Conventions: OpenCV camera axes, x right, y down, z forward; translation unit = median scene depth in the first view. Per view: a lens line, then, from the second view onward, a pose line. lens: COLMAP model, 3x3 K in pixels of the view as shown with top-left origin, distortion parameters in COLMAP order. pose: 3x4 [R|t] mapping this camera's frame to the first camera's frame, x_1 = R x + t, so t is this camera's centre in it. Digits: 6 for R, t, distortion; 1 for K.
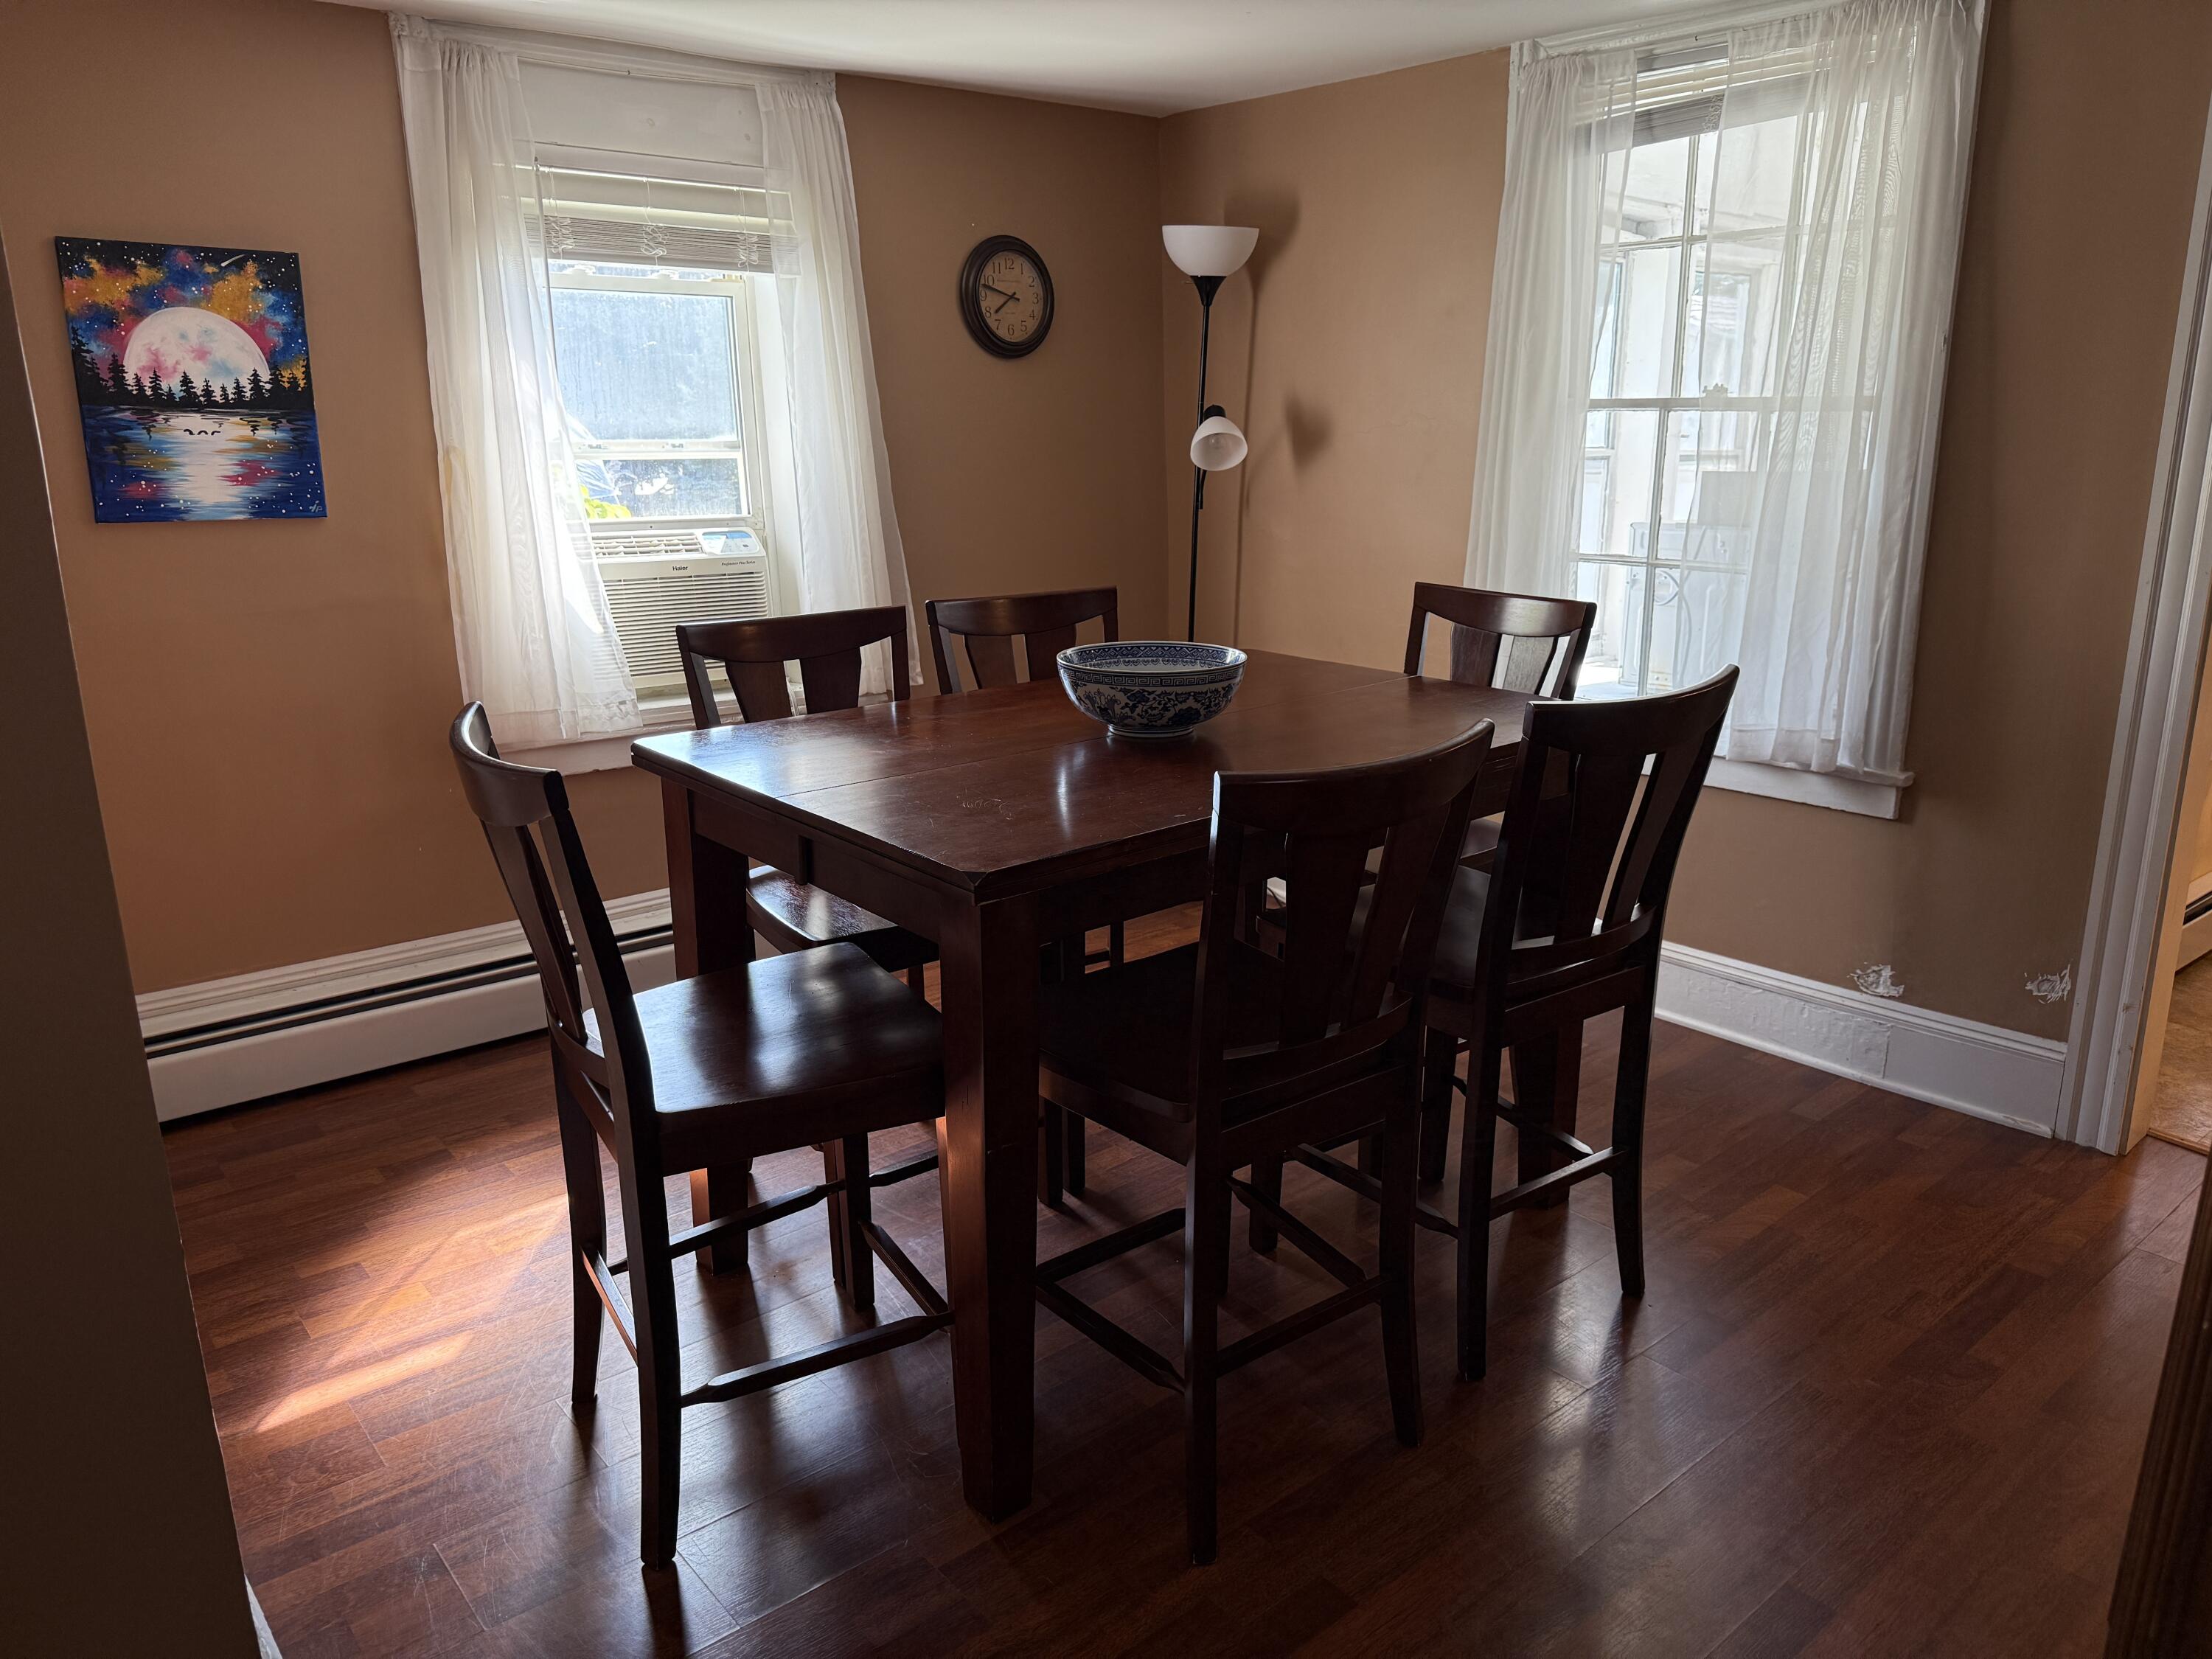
lens RADIAL K [[1567.6, 0, 1094.1], [0, 1567.6, 823.8], [0, 0, 1]] dist [0.056510, -0.071158]
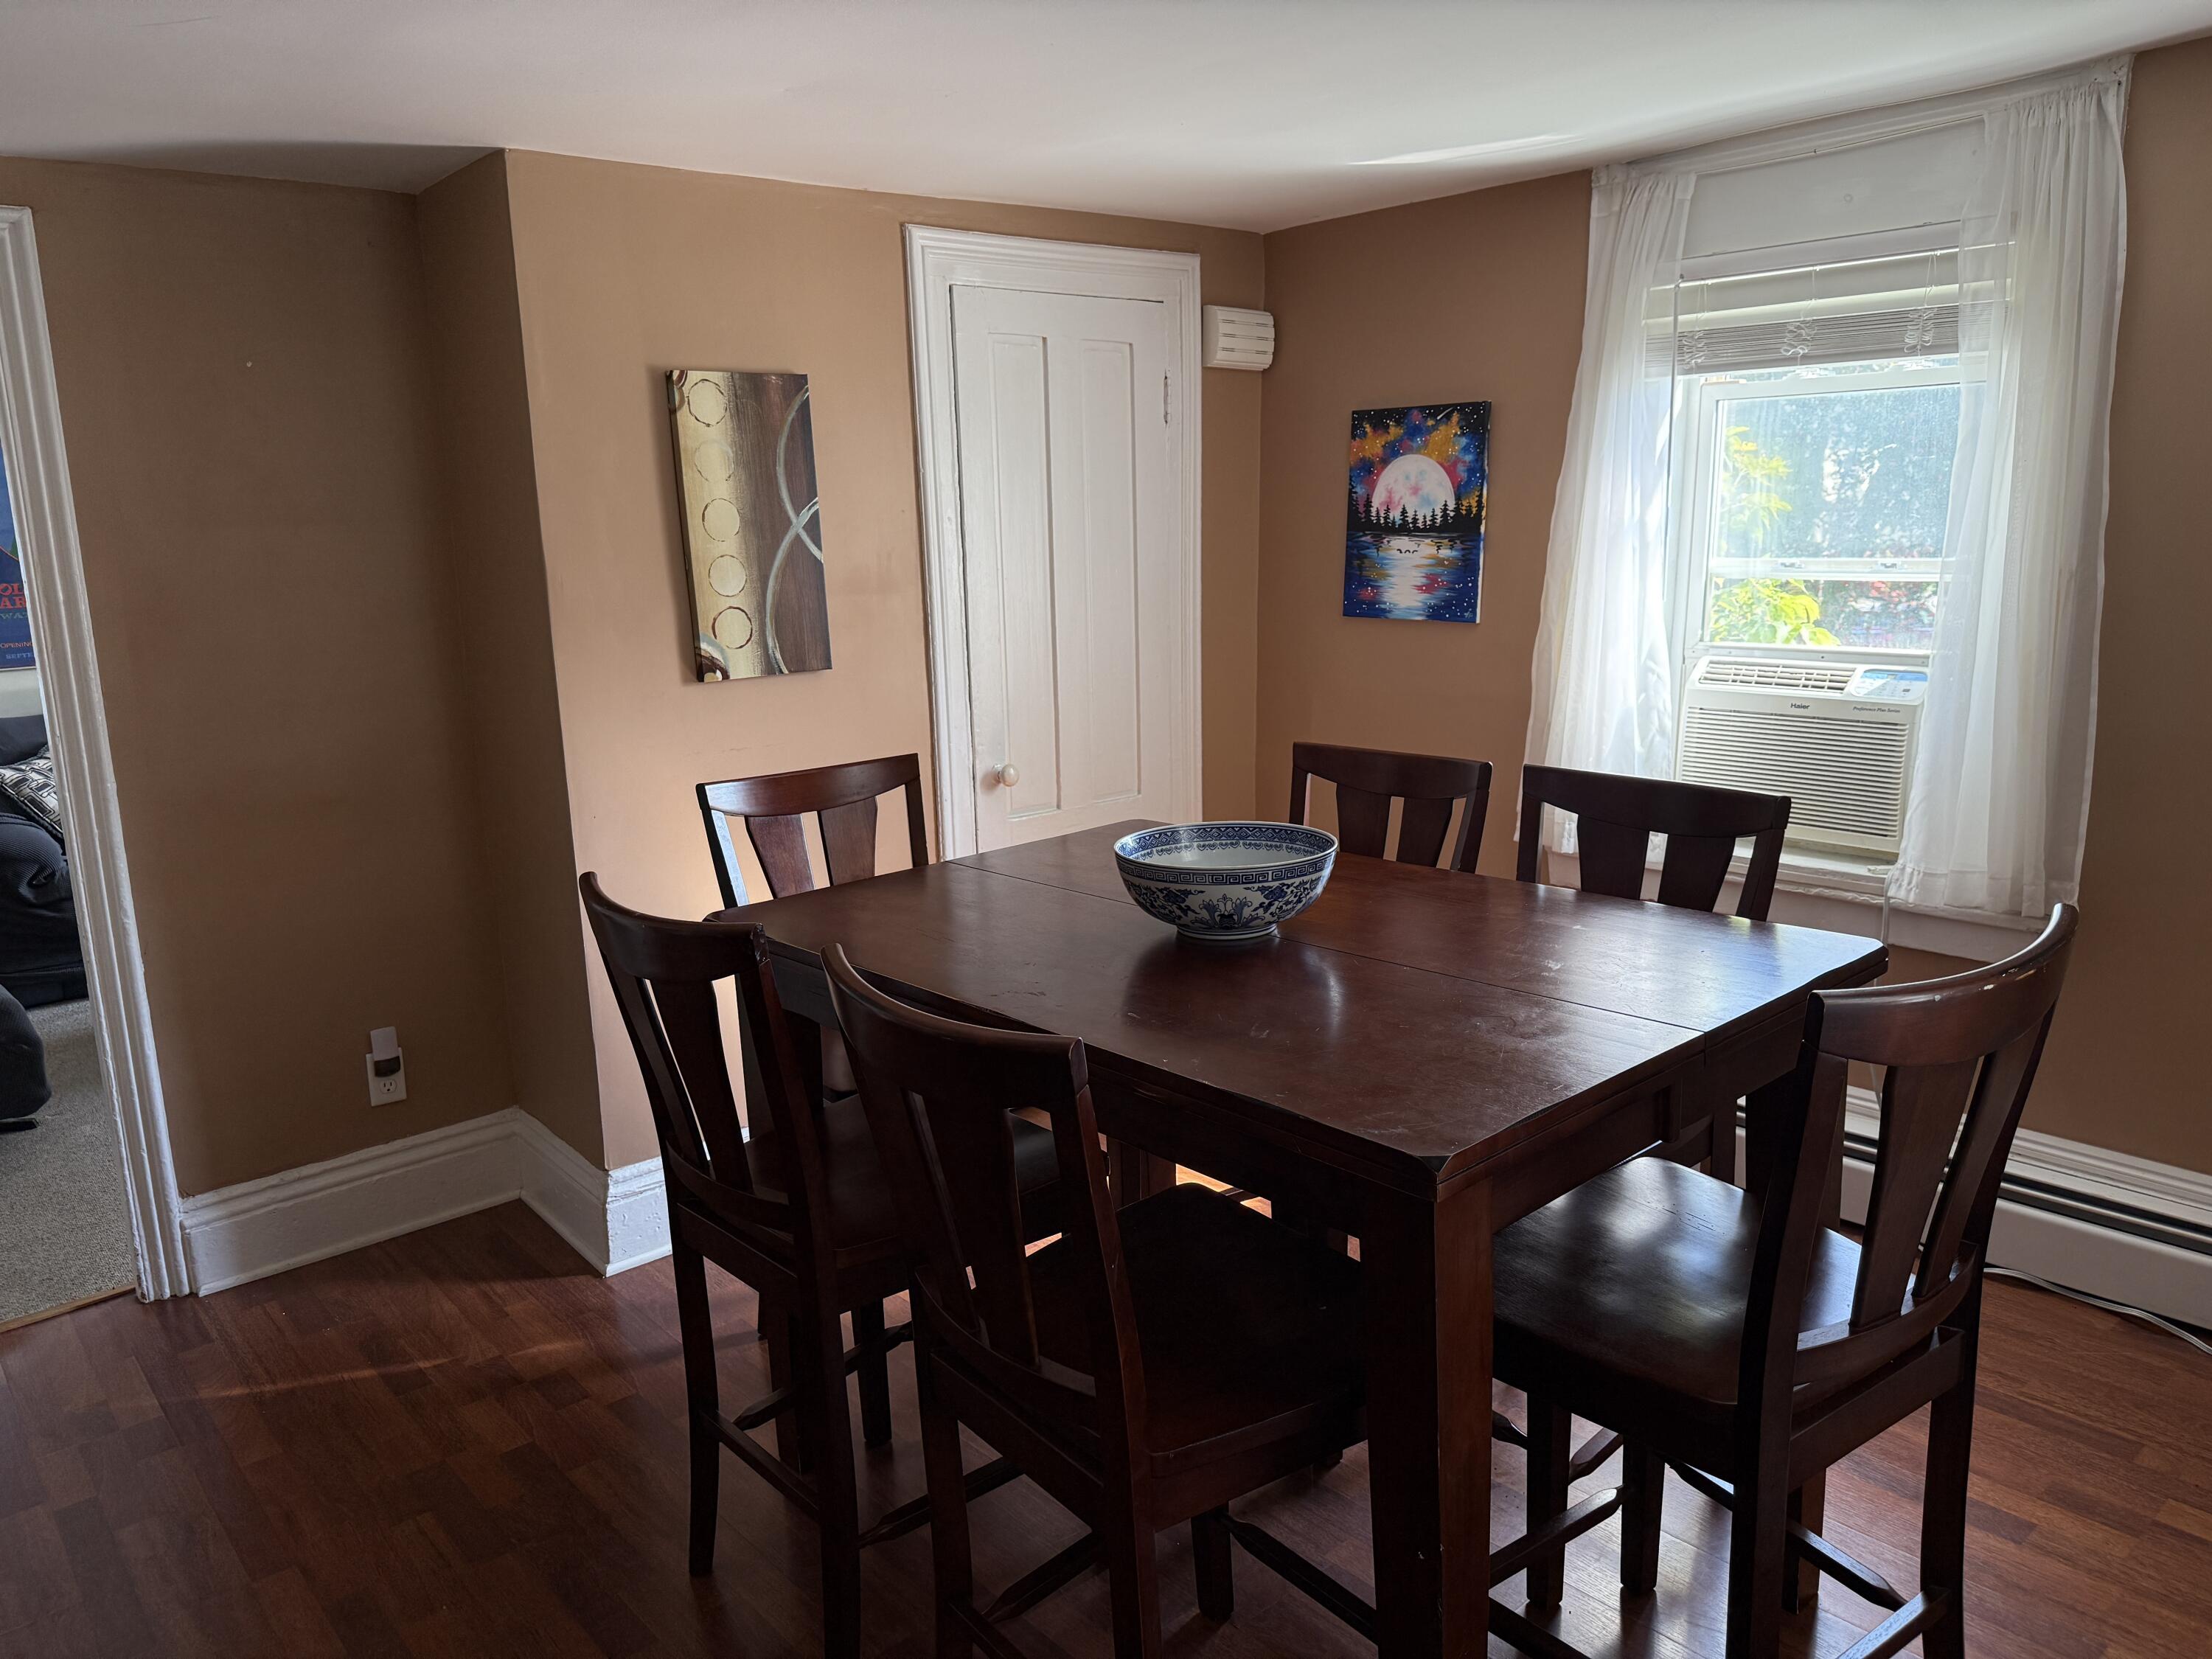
lens RADIAL K [[1567.6, 0, 1107.7], [0, 1567.6, 824.9], [0, 0, 1]] dist [0.056510, -0.071158]
pose [[0.052785, 0.192958, -0.979786, 0.699676], [-0.228153, 0.957533, 0.176284, -0.202709], [0.972193, 0.214236, 0.094568, 0.688114]]
